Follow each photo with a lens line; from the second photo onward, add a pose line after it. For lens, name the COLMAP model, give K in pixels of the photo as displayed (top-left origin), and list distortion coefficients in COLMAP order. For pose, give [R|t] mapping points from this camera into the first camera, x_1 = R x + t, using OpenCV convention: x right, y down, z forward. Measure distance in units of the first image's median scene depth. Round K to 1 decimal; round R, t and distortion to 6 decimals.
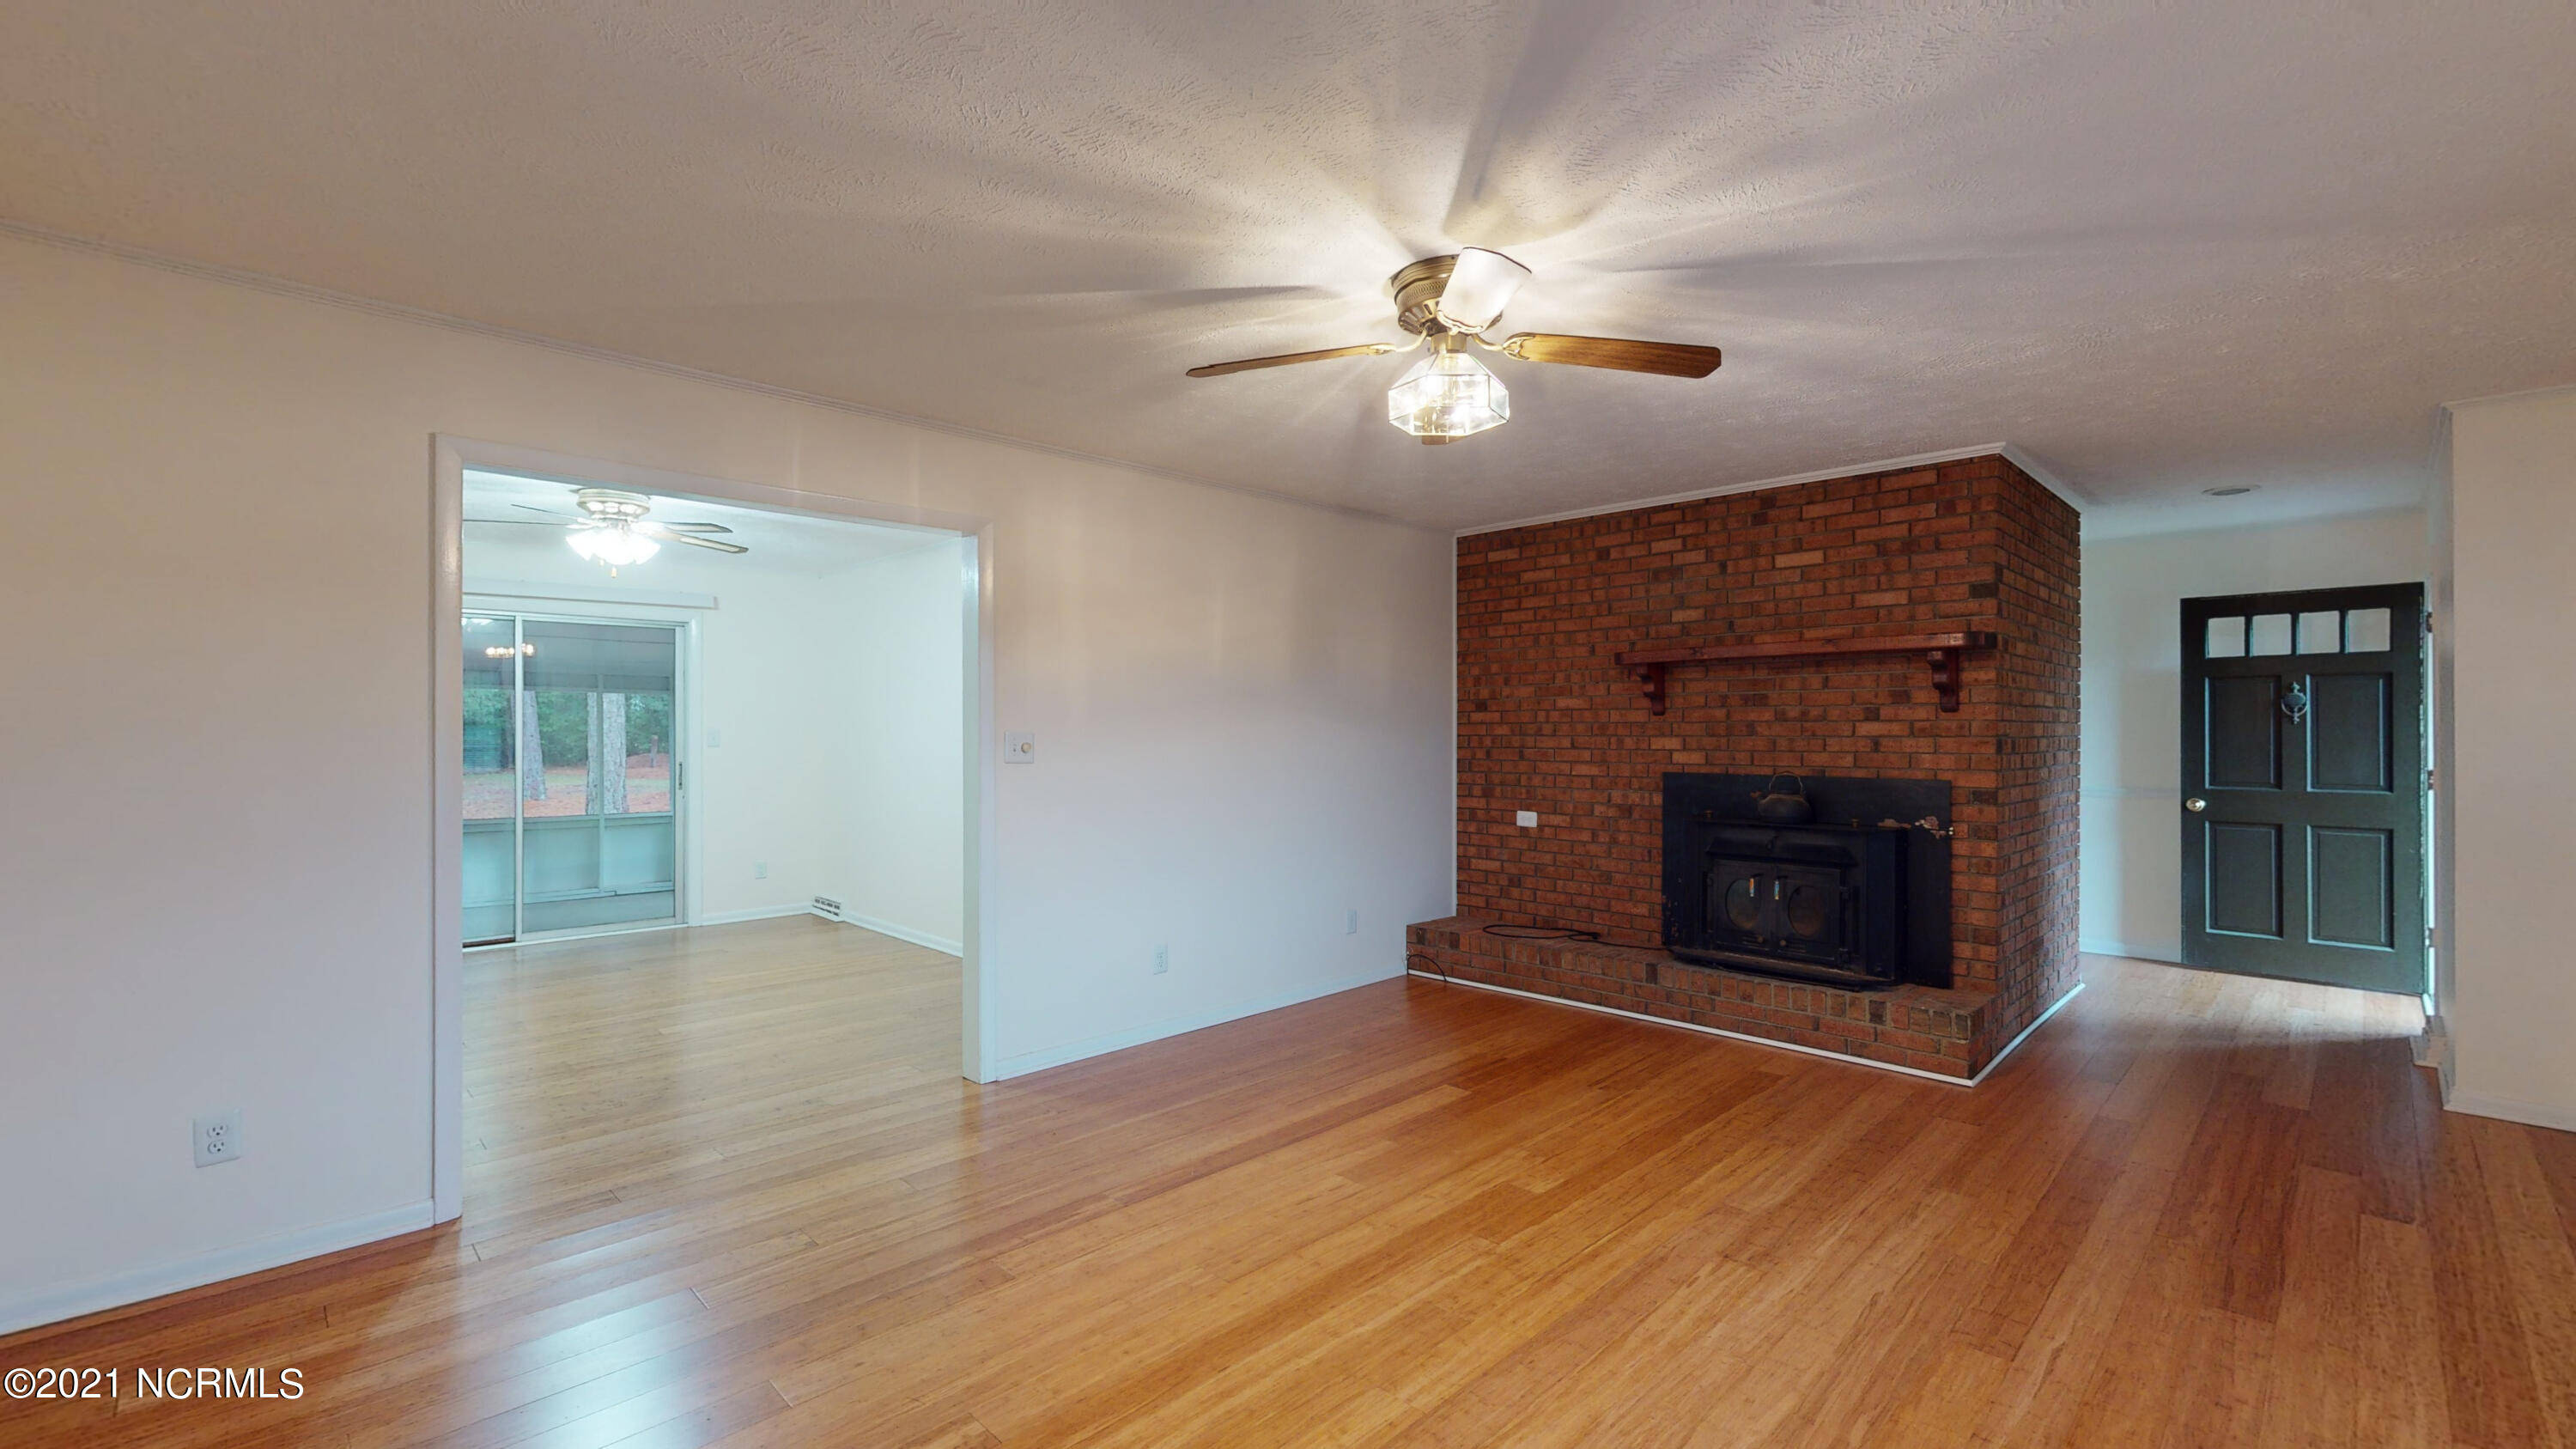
lens RADIAL K [[1070.4, 0, 1288.4], [0, 1070.4, 728.3], [0, 0, 1]] dist [0.000227, -0.000046]
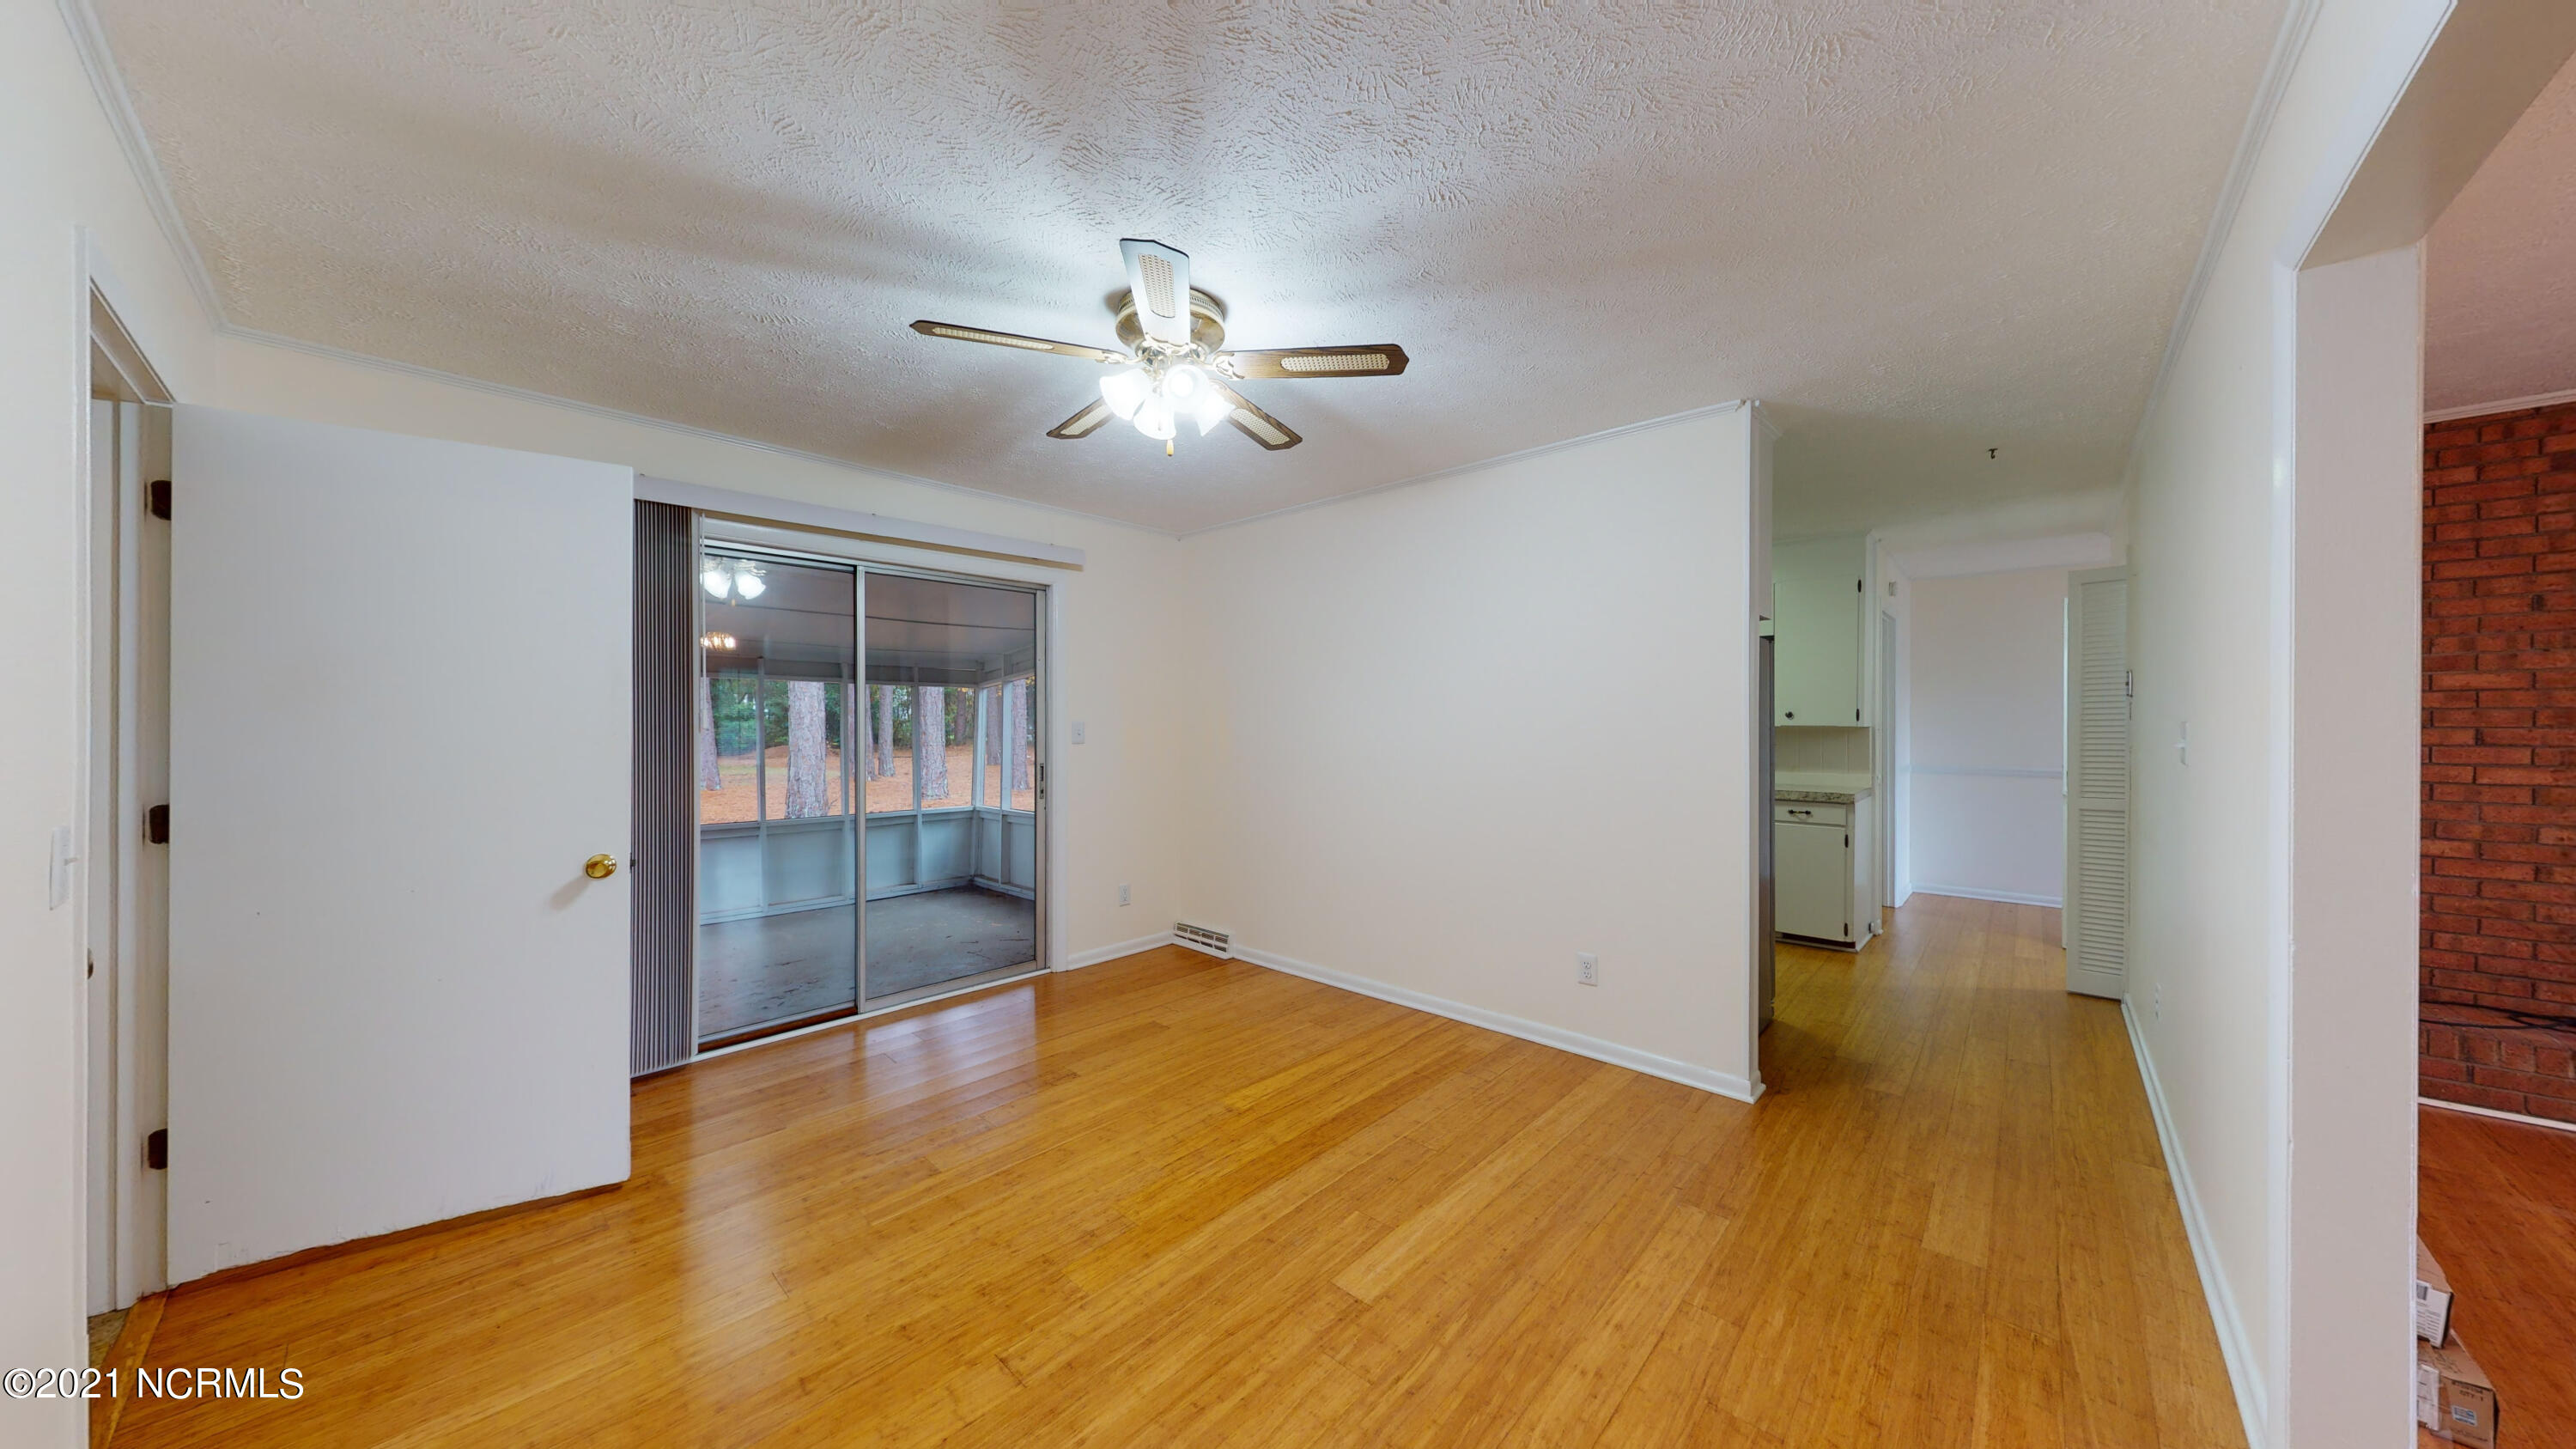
lens RADIAL K [[809.6, 0, 1288.0], [0, 809.6, 724.5], [0, 0, 1]] dist [-0.000253, 0.000075]
pose [[0.998642, -0.000098, 0.052090, -0.540319], [-0.000043, 0.999996, 0.002723, 0.003784], [-0.052090, -0.002722, 0.998639, 0.518151]]
